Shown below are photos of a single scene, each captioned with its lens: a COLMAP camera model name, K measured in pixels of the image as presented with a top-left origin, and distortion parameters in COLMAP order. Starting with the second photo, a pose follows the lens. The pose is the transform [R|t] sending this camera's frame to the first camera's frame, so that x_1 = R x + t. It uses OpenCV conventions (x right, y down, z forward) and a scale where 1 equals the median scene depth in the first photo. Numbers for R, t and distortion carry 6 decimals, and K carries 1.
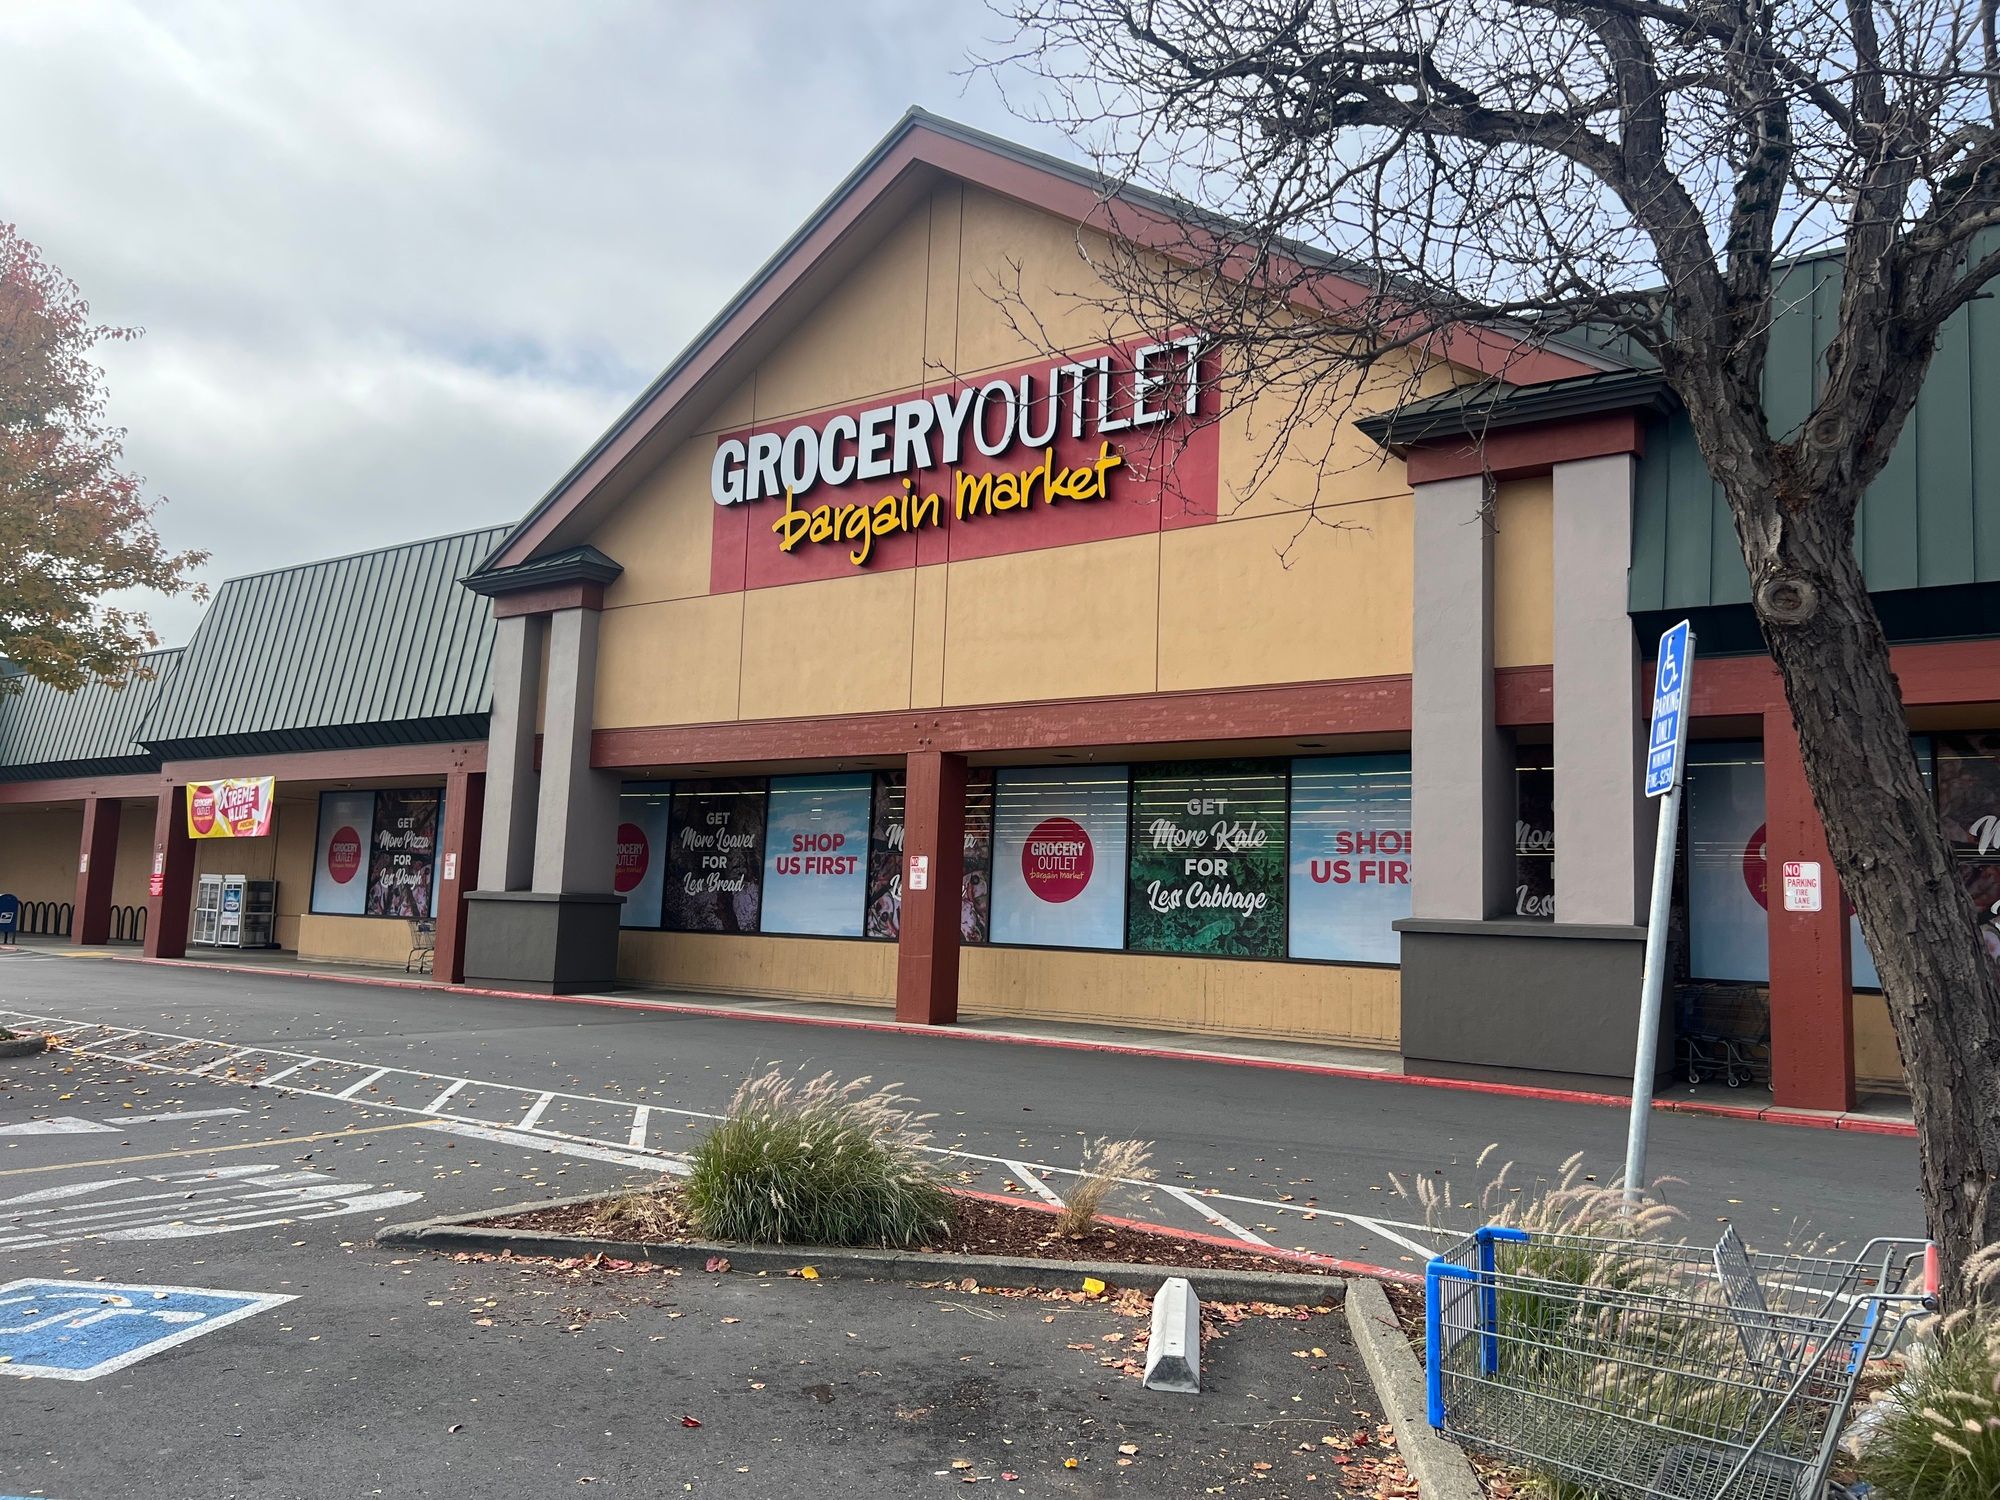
lens RADIAL K [[1506.3, 0, 1000.0], [0, 1506.3, 750.0], [0, 0, 1]] dist [0.000088, -0.004386]
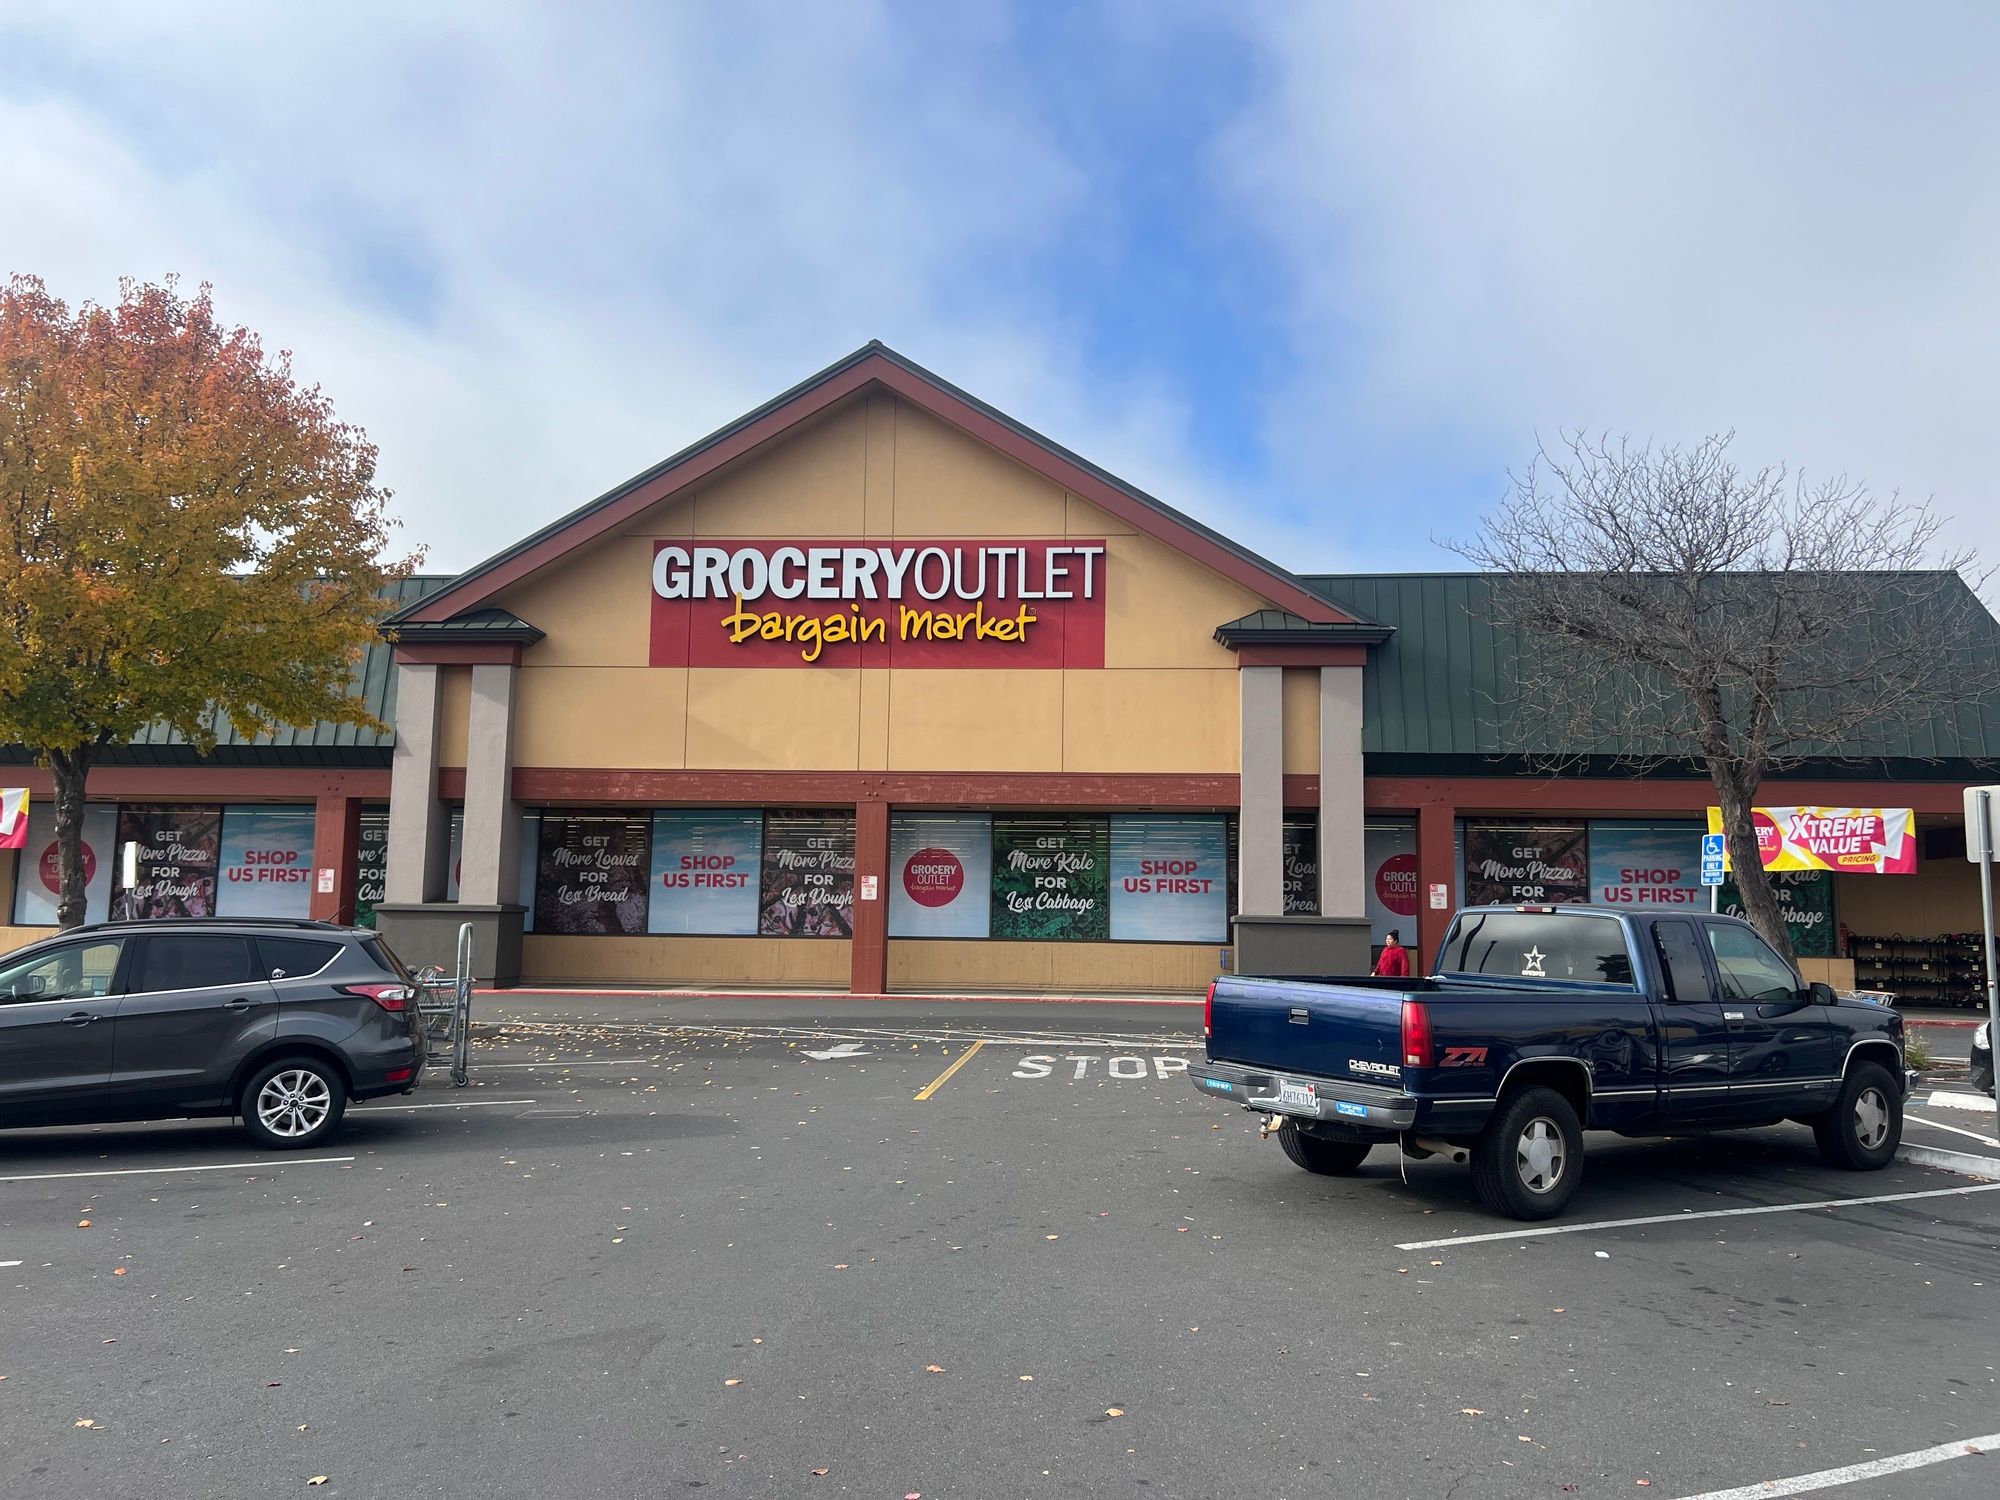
lens RADIAL K [[1501.9, 0, 1000.0], [0, 1501.9, 750.0], [0, 0, 1]] dist [-0.046290, -0.002062]
pose [[0.833015, 0.038166, 0.551932, -0.717504], [-0.043568, 0.999045, -0.003327, -0.047452], [-0.551532, -0.021275, 0.833883, -0.234034]]
